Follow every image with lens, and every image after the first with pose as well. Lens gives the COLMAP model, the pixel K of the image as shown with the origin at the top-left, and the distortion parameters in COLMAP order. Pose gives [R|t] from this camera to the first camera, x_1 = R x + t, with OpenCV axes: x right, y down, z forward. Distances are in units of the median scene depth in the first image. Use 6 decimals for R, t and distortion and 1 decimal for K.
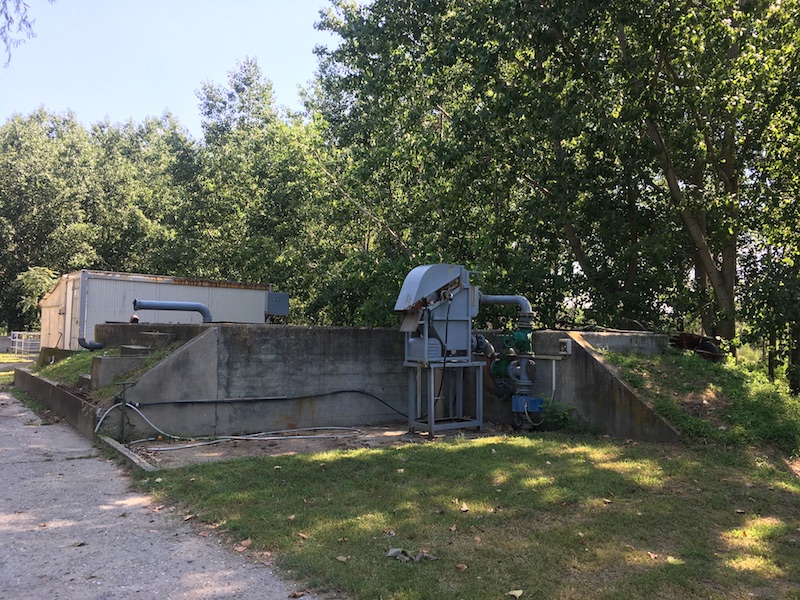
lens RADIAL K [[681.4, 0, 392.6], [0, 681.4, 290.1], [0, 0, 1]] dist [0.081423, -0.113089]
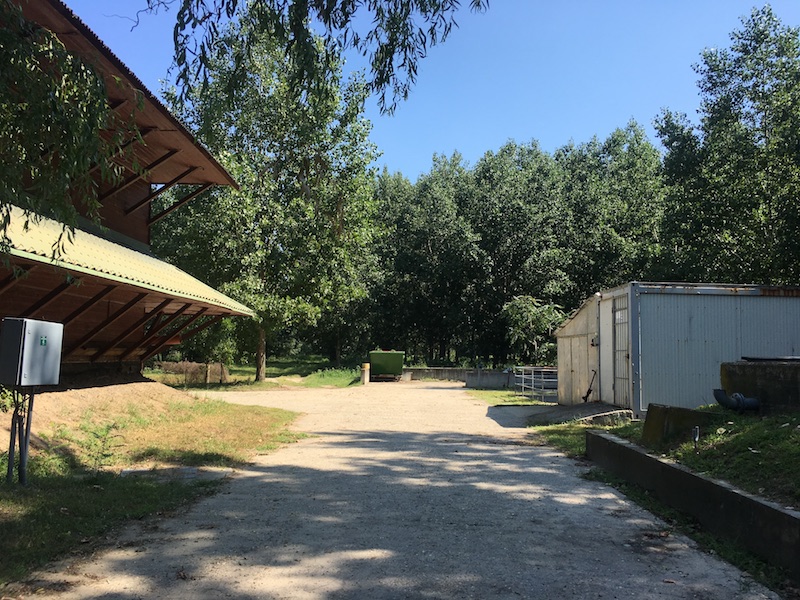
lens RADIAL K [[681.4, 0, 401.4], [0, 681.4, 300.8], [0, 0, 1]] dist [0.081423, -0.113089]
pose [[0.819293, -0.059794, -0.570249, -0.119655], [0.045032, 0.998186, -0.039967, 0.003622], [0.571605, 0.007065, 0.820499, 0.142430]]
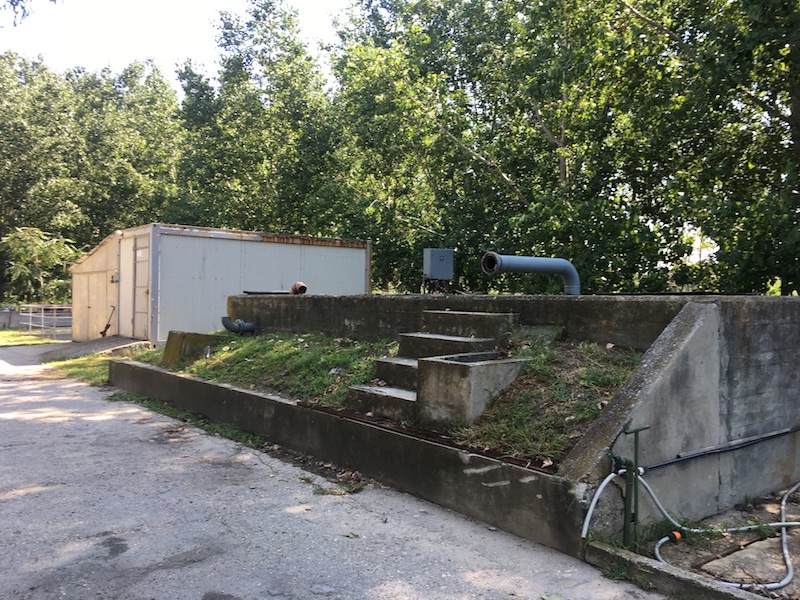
lens RADIAL K [[681.4, 0, 401.9], [0, 681.4, 294.5], [0, 0, 1]] dist [0.081423, -0.113089]
pose [[0.997374, -0.016354, 0.070553, -0.113983], [0.011987, 0.998011, 0.061889, 0.002835], [-0.071424, -0.060881, 0.995586, 0.110378]]
